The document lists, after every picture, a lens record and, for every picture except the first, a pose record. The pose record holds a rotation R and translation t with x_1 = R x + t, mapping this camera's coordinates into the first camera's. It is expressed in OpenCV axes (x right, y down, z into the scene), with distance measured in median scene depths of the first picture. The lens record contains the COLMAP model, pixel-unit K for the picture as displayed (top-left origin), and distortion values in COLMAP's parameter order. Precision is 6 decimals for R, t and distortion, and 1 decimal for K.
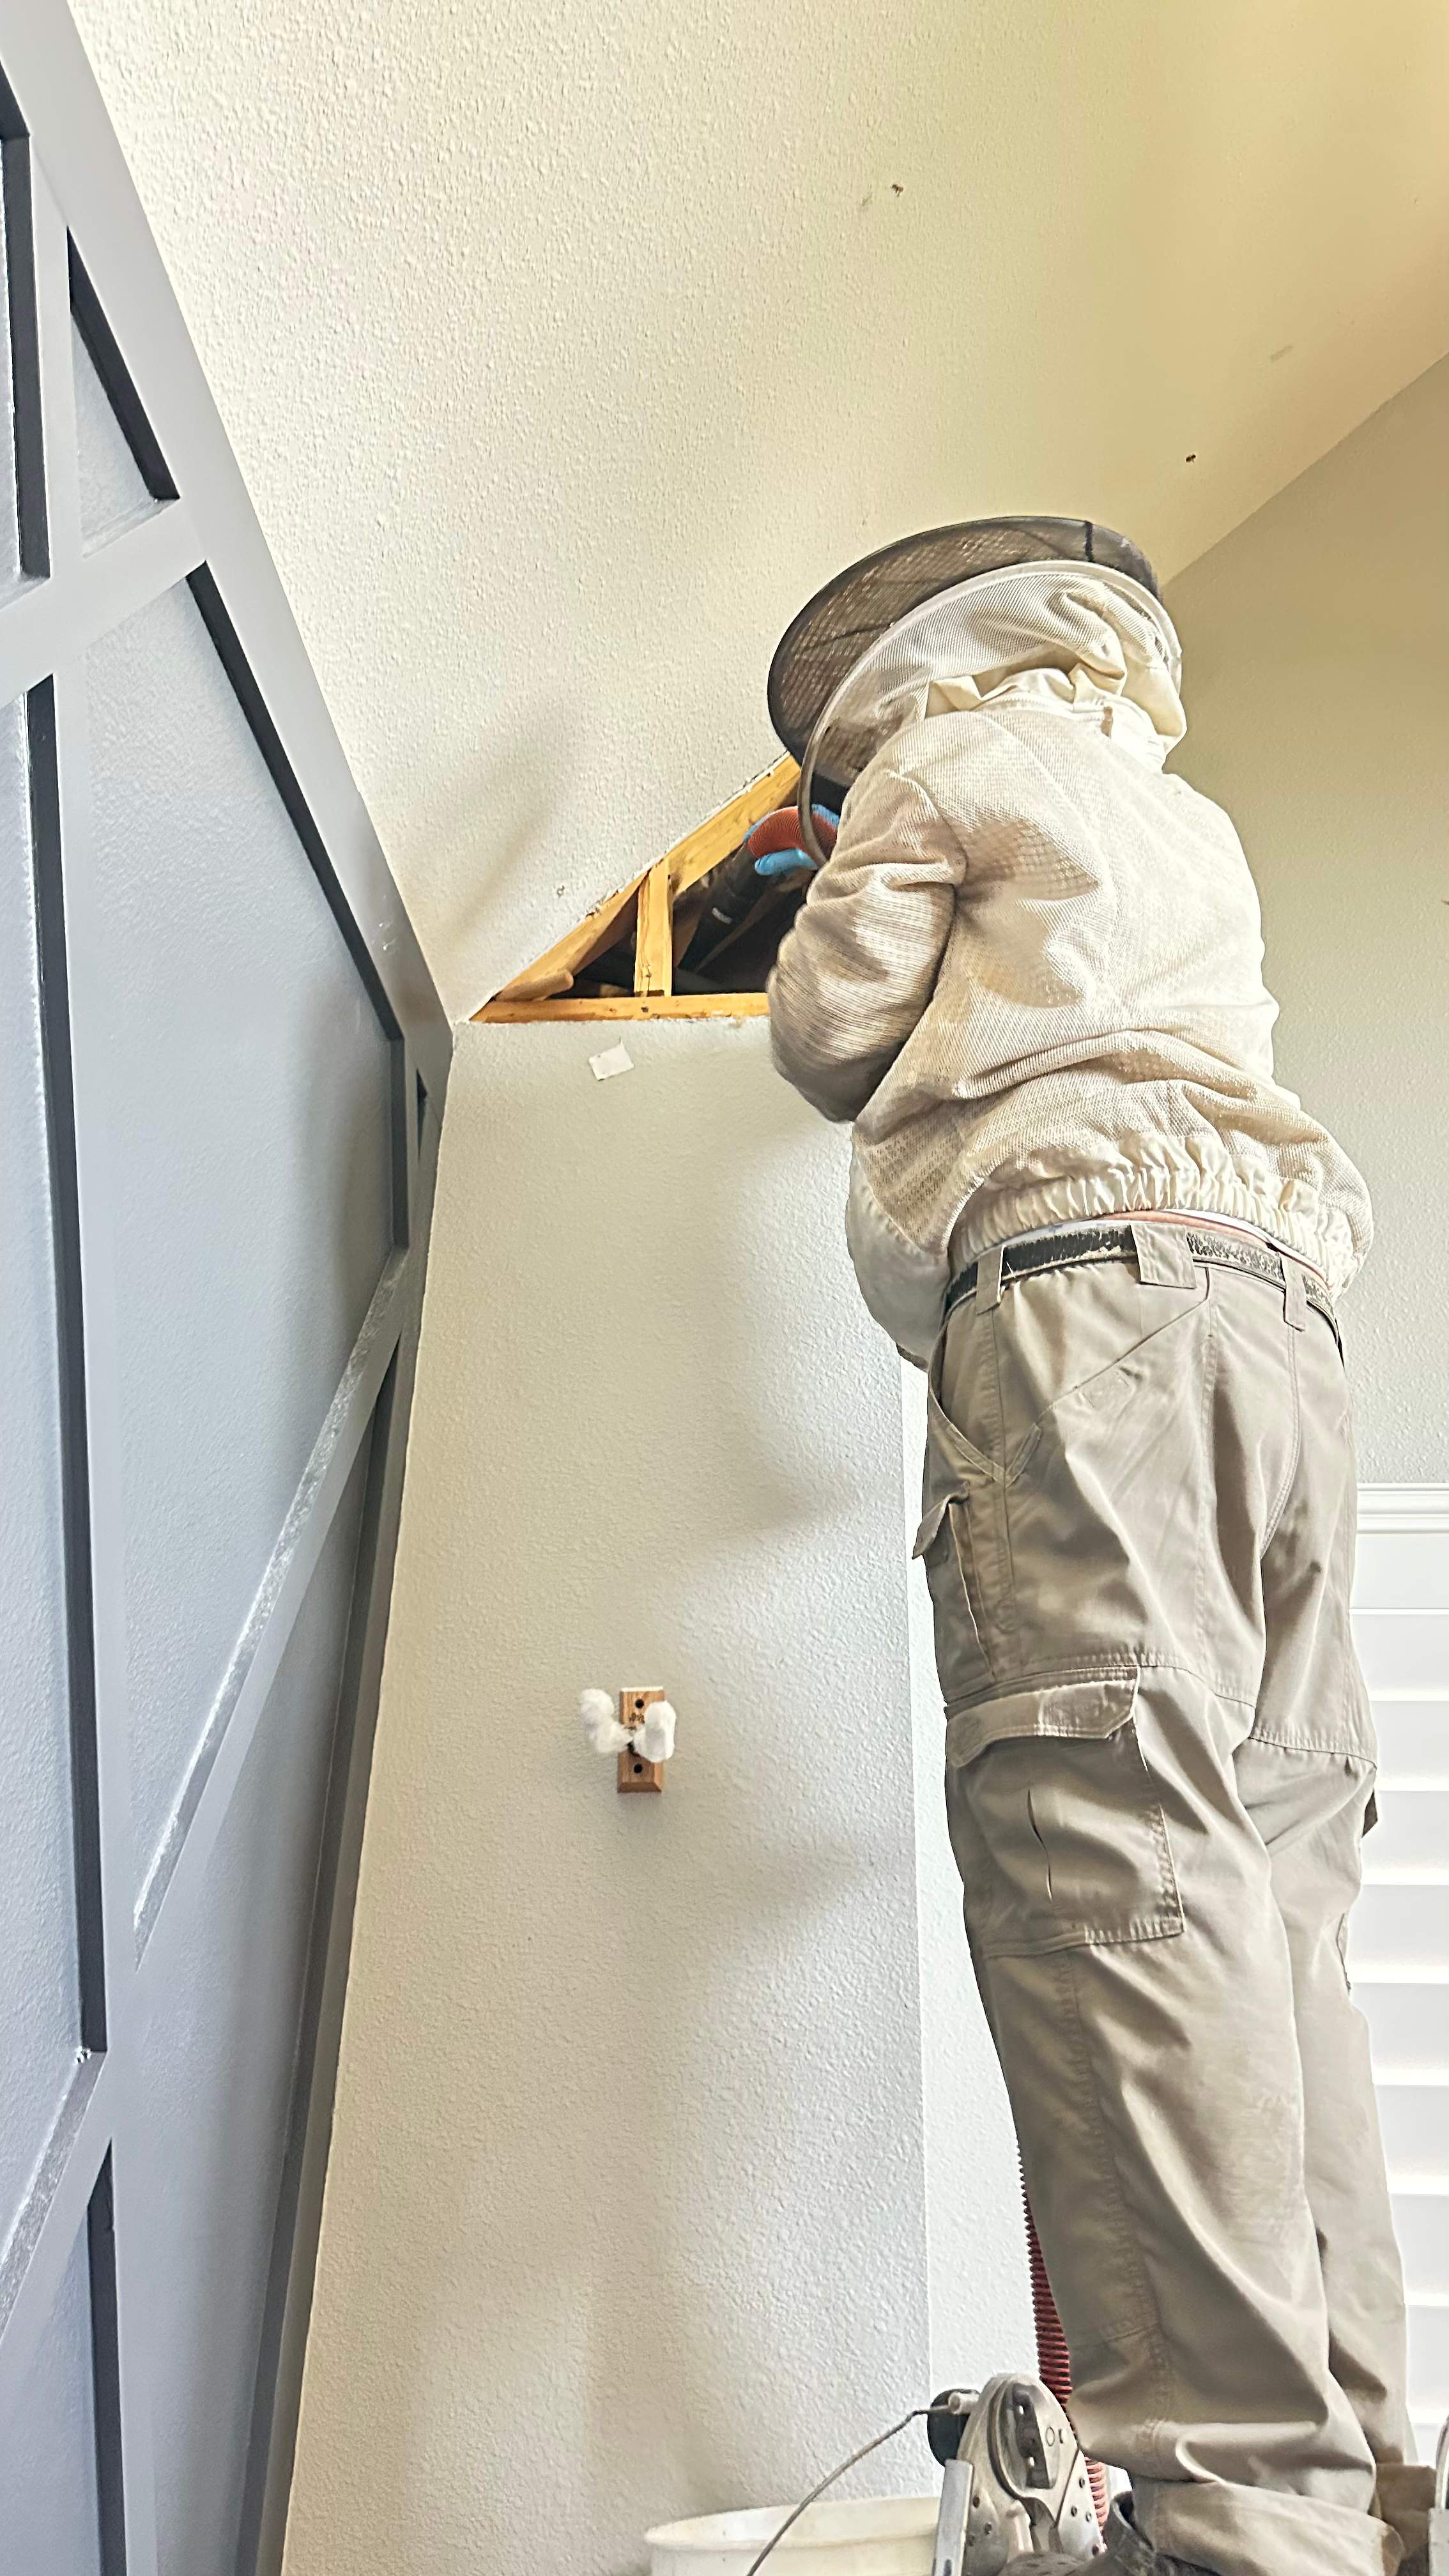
lens RADIAL K [[1869.9, 0, 643.1], [0, 1869.9, 1227.0], [0, 0, 1]] dist [0.133323, -0.213646]
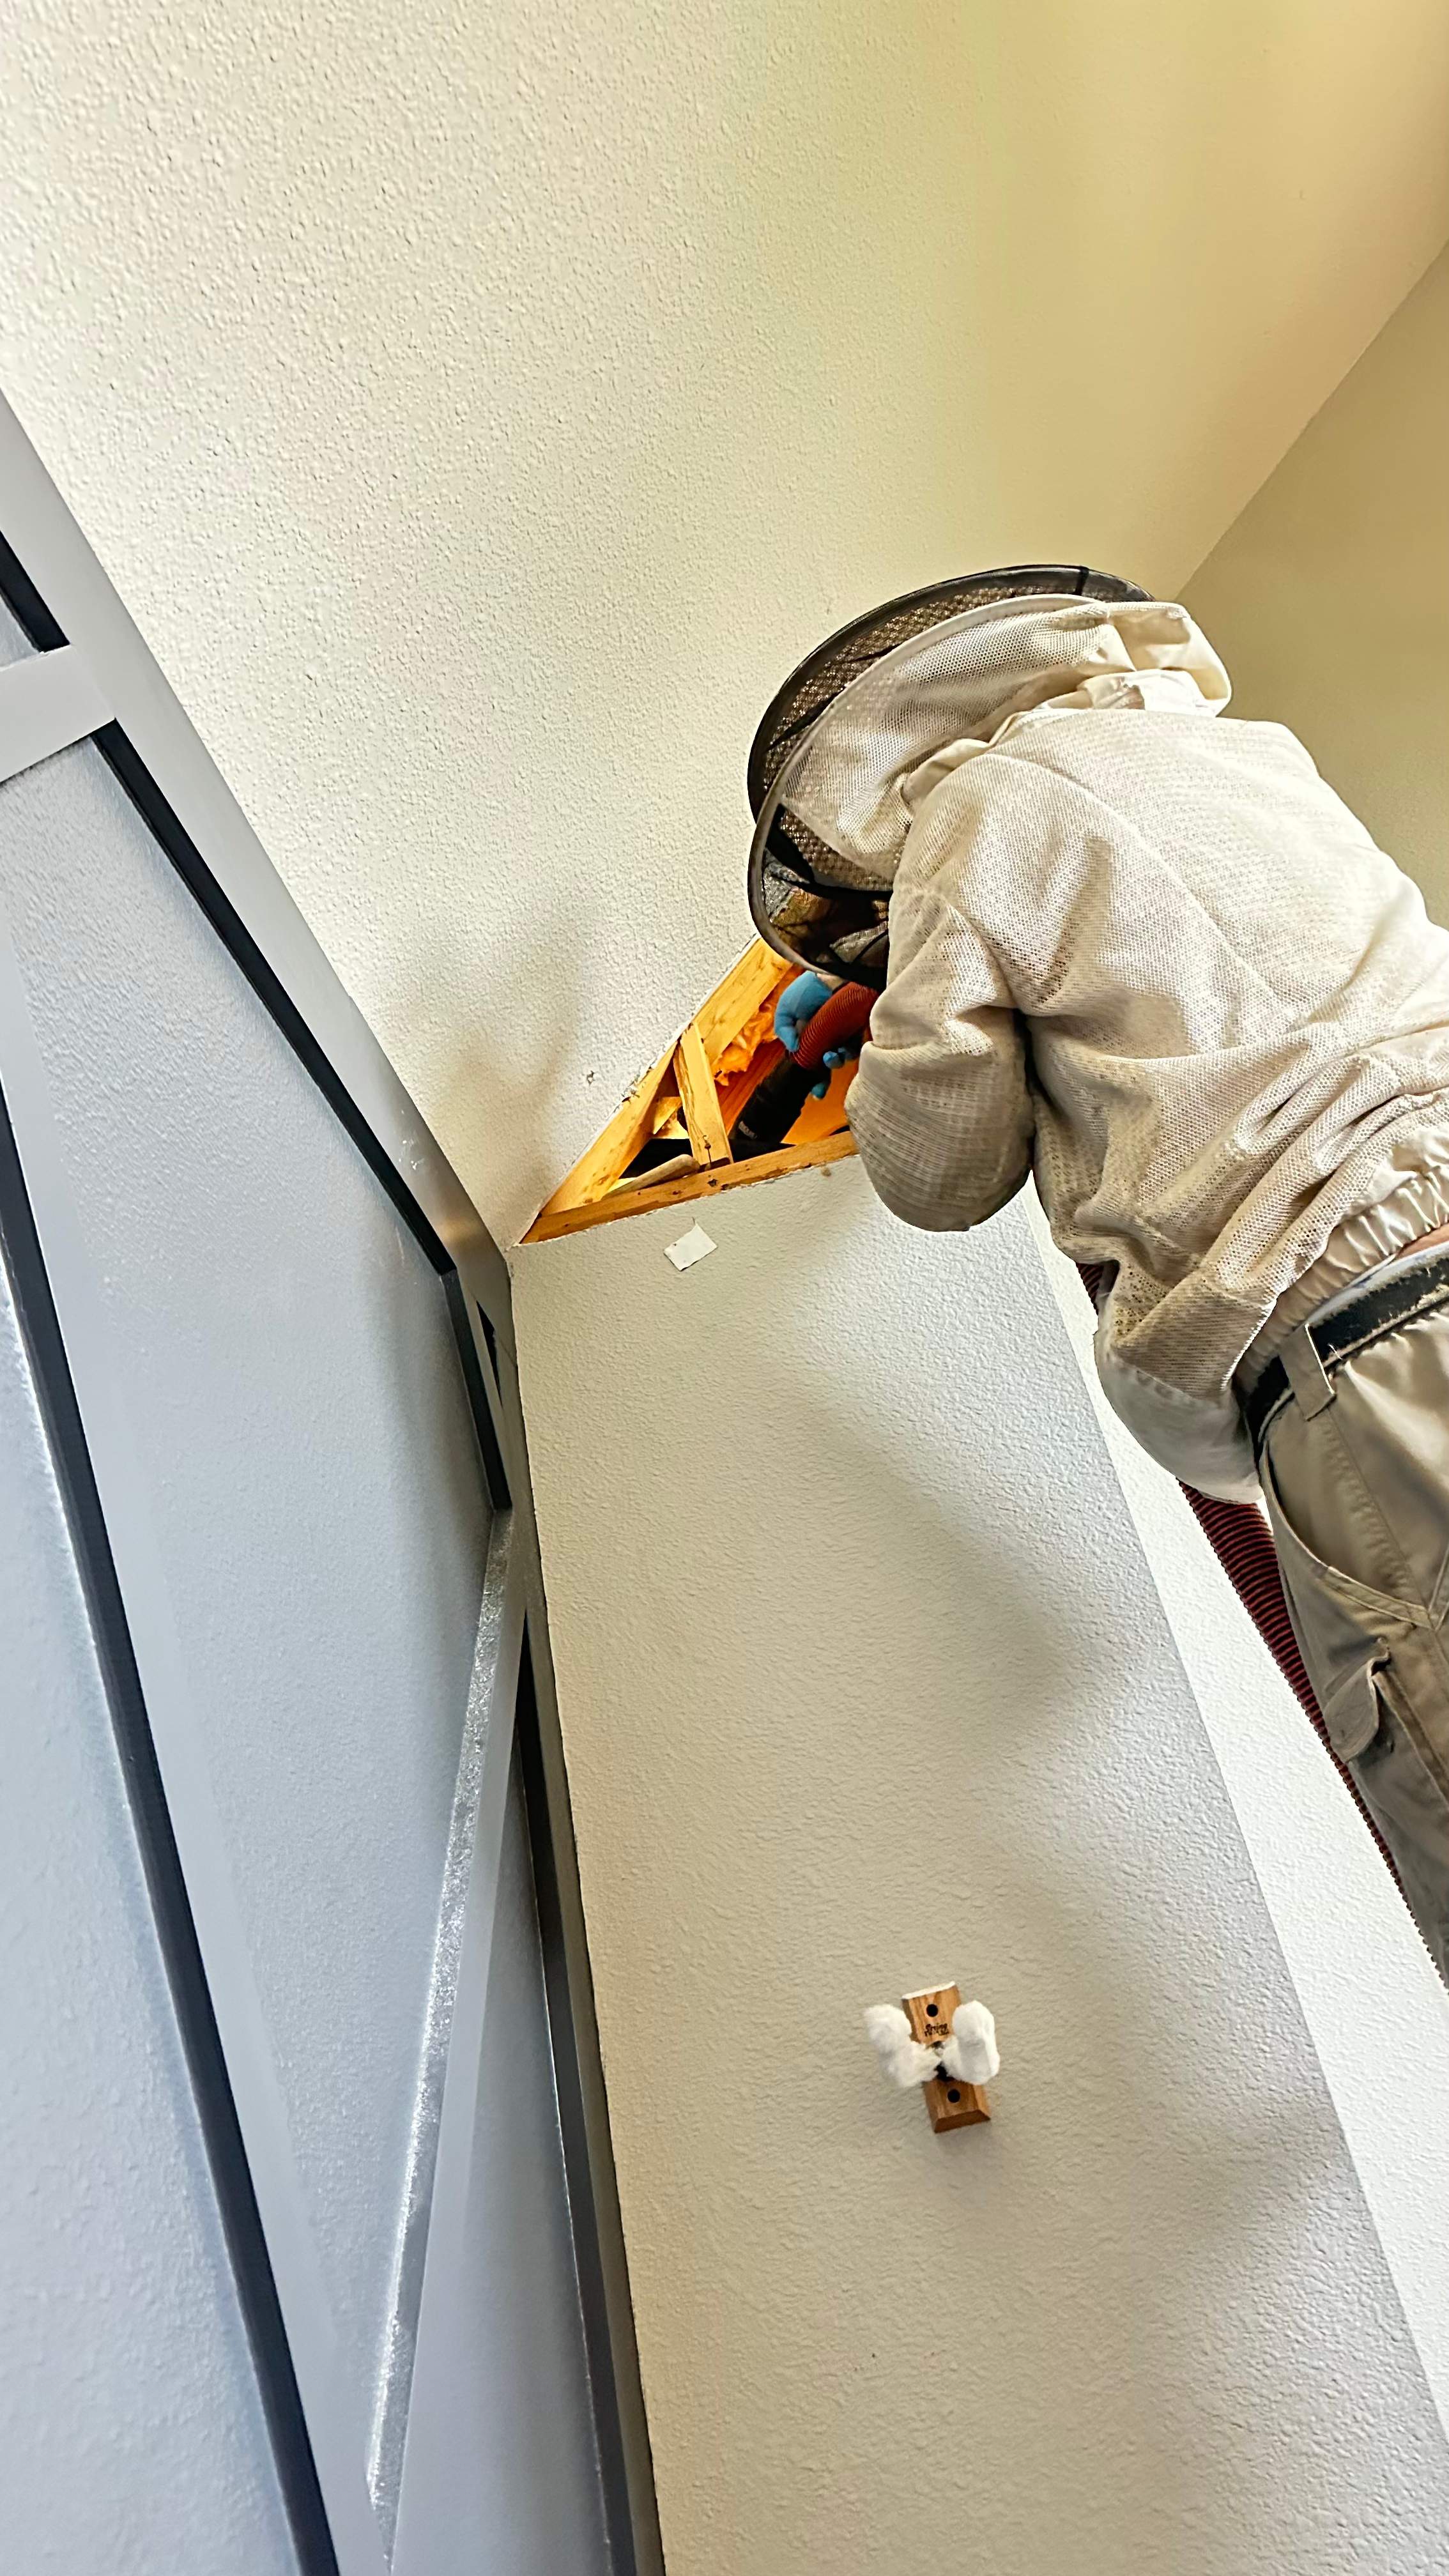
lens RADIAL K [[1869.9, 0, 643.1], [0, 1869.9, 1227.0], [0, 0, 1]] dist [0.133323, -0.213646]
pose [[0.973353, -0.229310, 0.000889, -0.049404], [0.226987, 0.962928, -0.145763, 0.031573], [0.032569, 0.142081, 0.989319, 0.187381]]
